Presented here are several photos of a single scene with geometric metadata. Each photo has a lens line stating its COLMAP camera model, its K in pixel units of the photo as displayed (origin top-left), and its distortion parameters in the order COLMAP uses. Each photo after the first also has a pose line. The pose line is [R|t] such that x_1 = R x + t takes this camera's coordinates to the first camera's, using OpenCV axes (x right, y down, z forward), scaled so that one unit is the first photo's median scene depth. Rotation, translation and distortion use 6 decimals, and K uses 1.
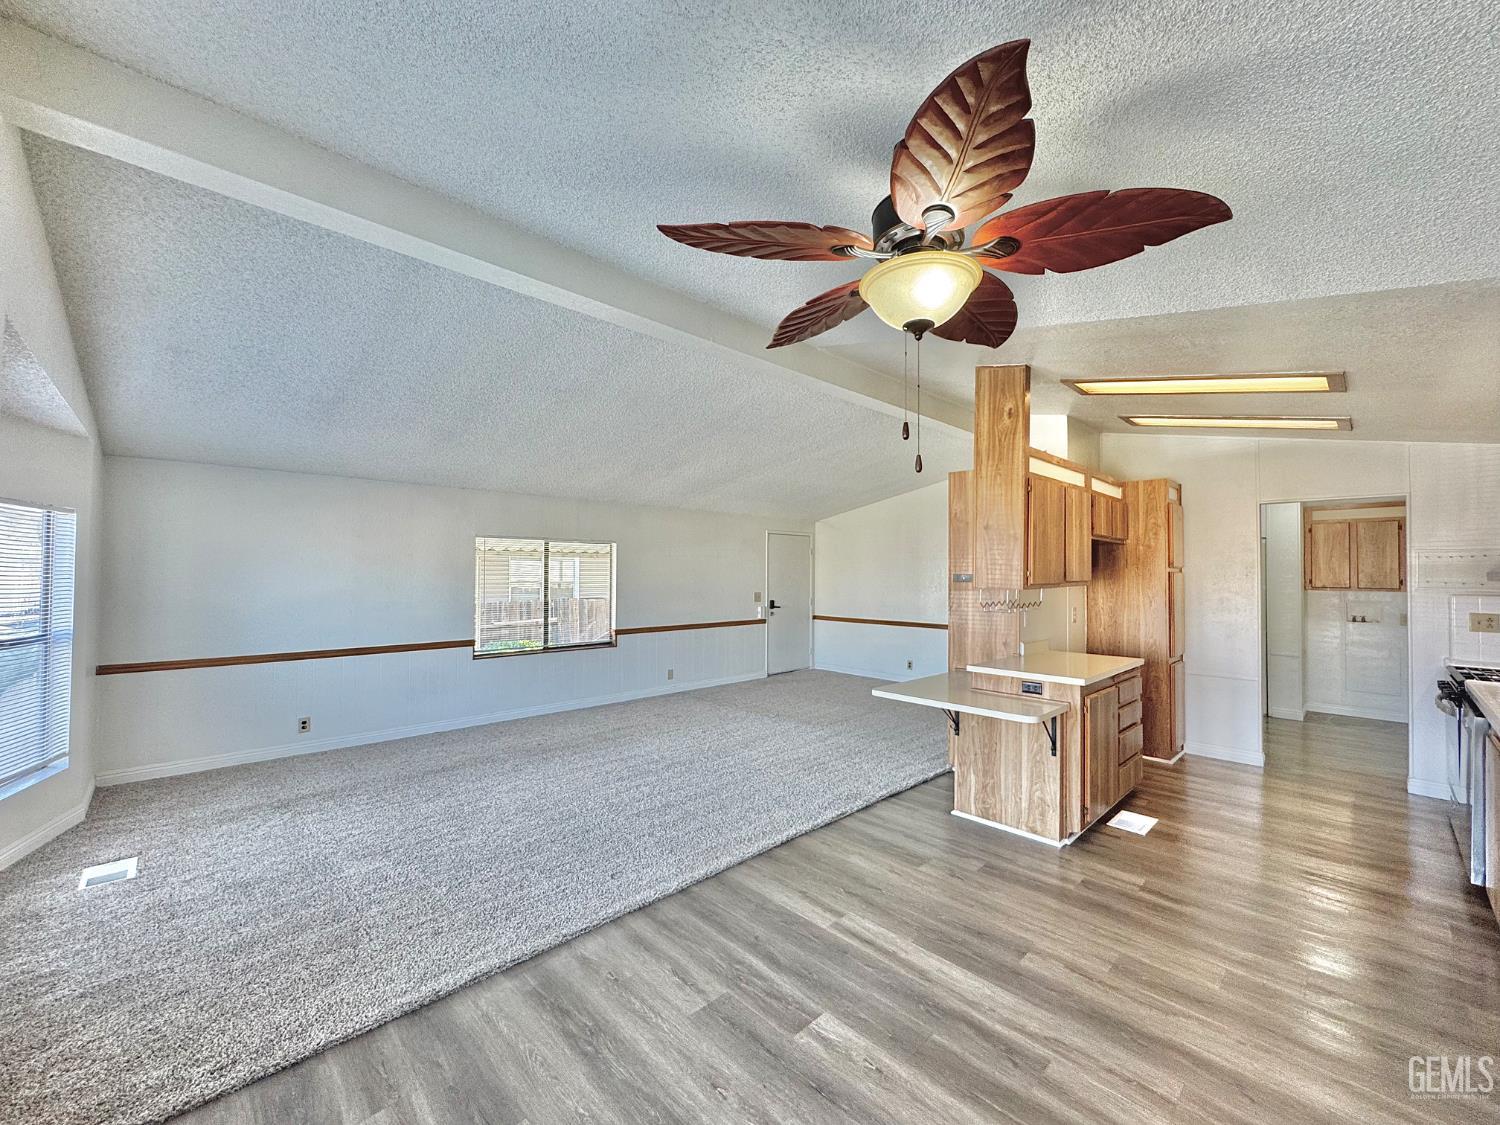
lens RADIAL K [[599.9, 0, 748.7], [0, 599.9, 560.4], [0, 0, 1]] dist [-0.005195, 0.000278]
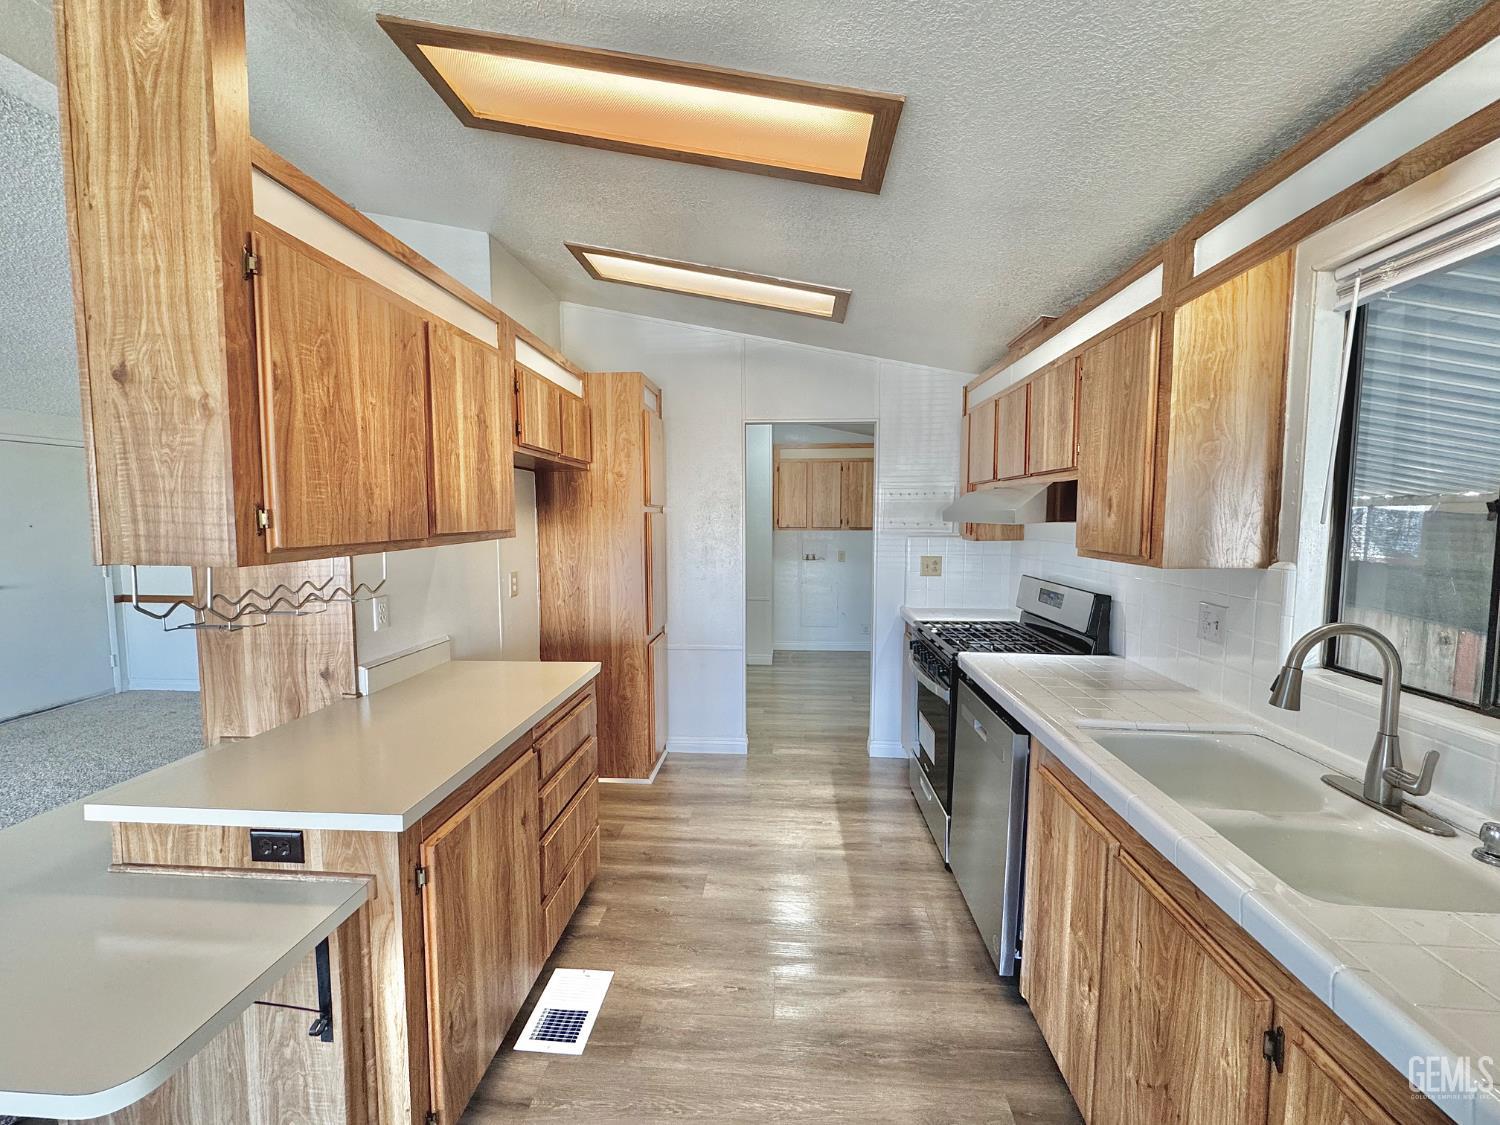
lens RADIAL K [[599.9, 0, 748.7], [0, 599.9, 560.4], [0, 0, 1]] dist [-0.005195, 0.000278]
pose [[0.738648, -0.058505, 0.671548, 0.427906], [-0.006947, 0.995513, 0.094370, 0.011133], [-0.674056, -0.074371, 0.734927, 0.540008]]
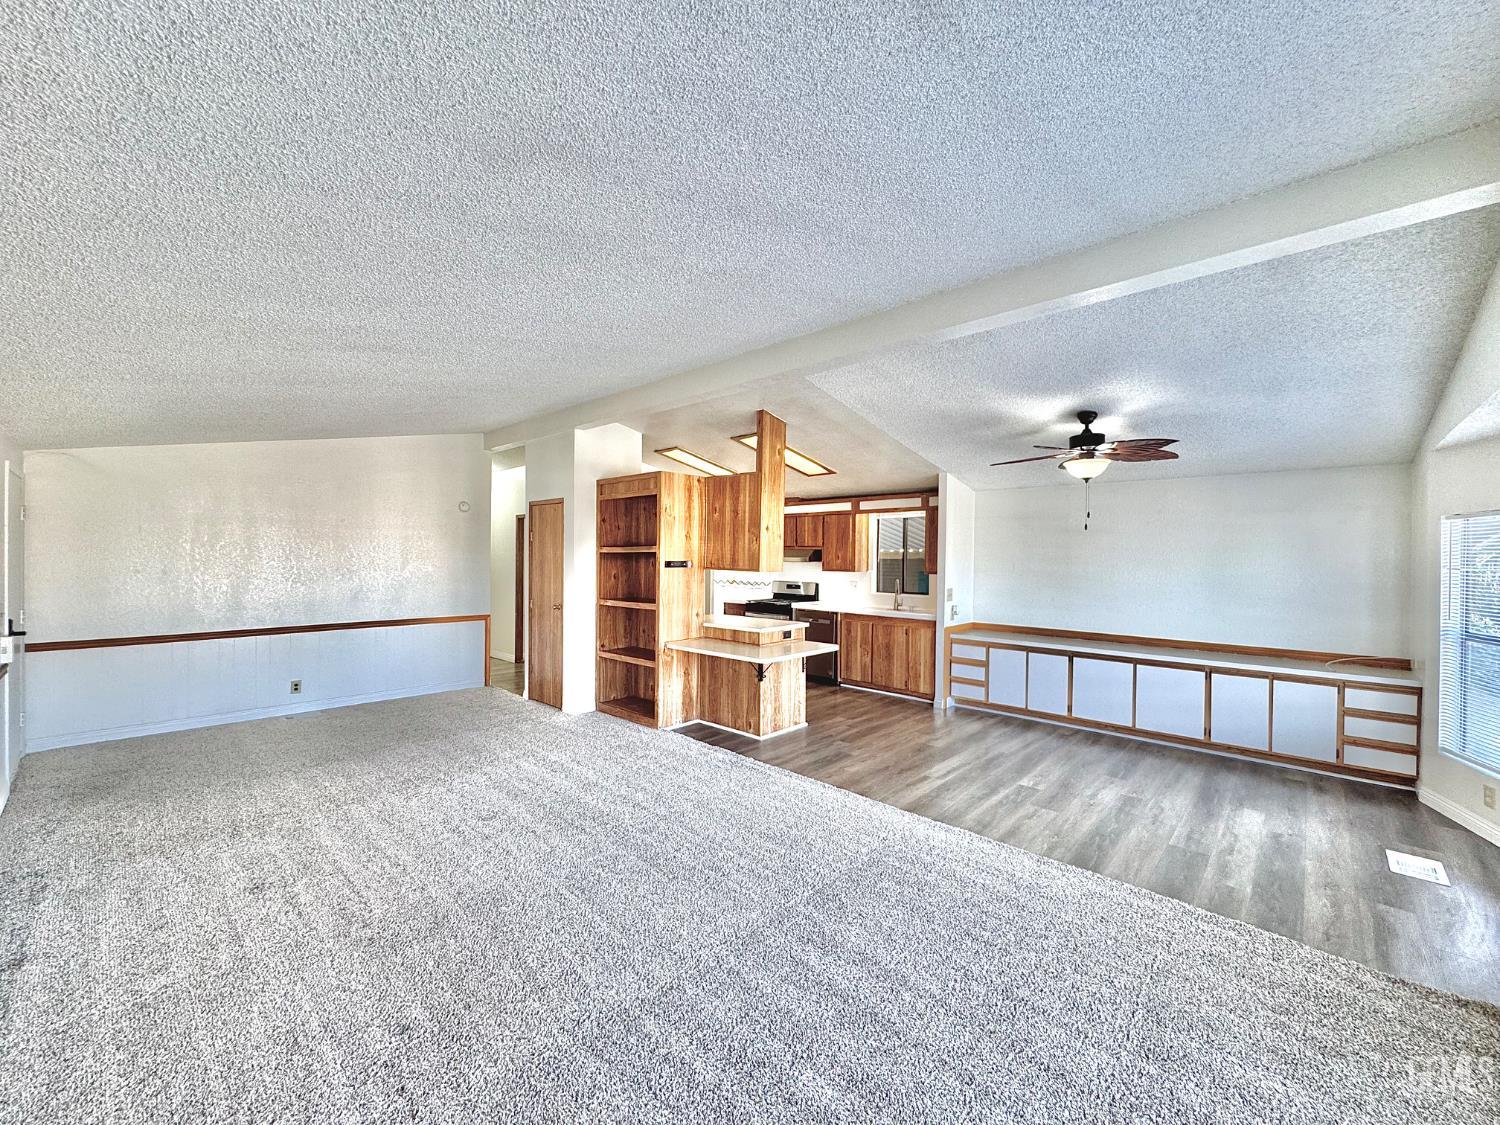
lens RADIAL K [[599.9, 0, 748.7], [0, 599.9, 560.4], [0, 0, 1]] dist [-0.005195, 0.000278]
pose [[-0.053490, -0.015817, 0.998443, -1.011061], [-0.028152, 0.999501, 0.014326, 0.000882], [-0.998171, -0.027342, -0.053909, 1.125214]]
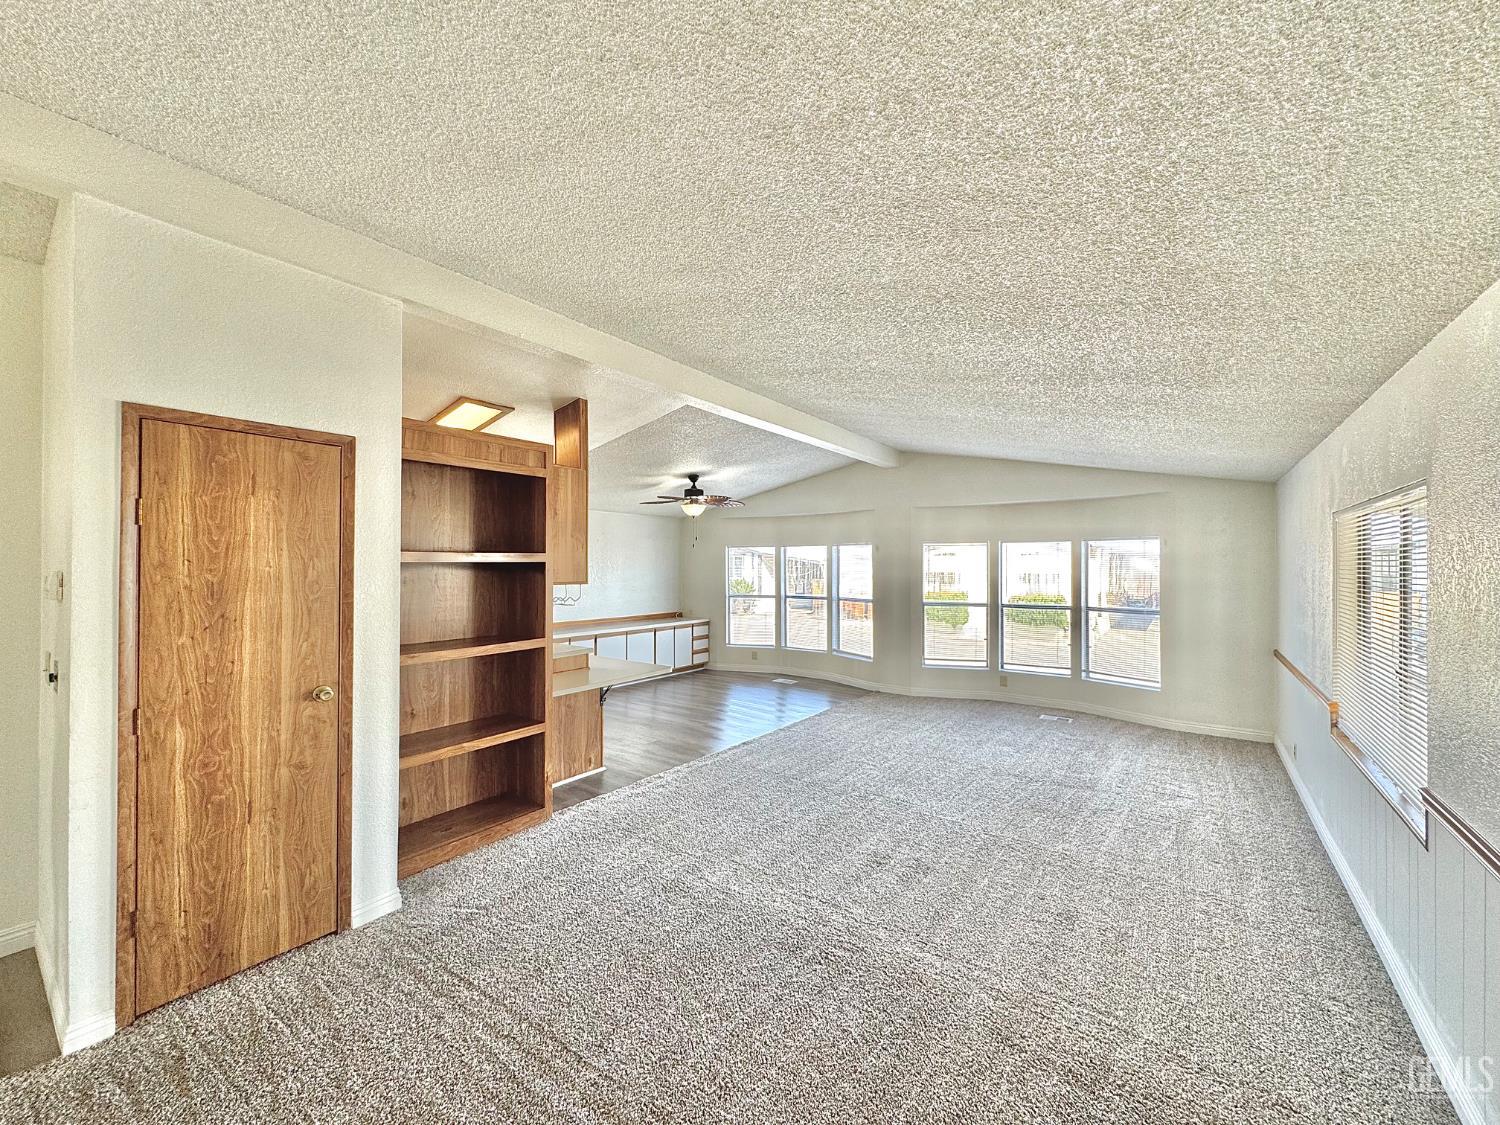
lens RADIAL K [[599.9, 0, 748.7], [0, 599.9, 560.4], [0, 0, 1]] dist [-0.005195, 0.000278]
pose [[-0.984038, -0.011293, -0.177600, 0.281938], [-0.006505, 0.999600, -0.027522, 0.030268], [0.177840, -0.025927, -0.983718, 2.293681]]
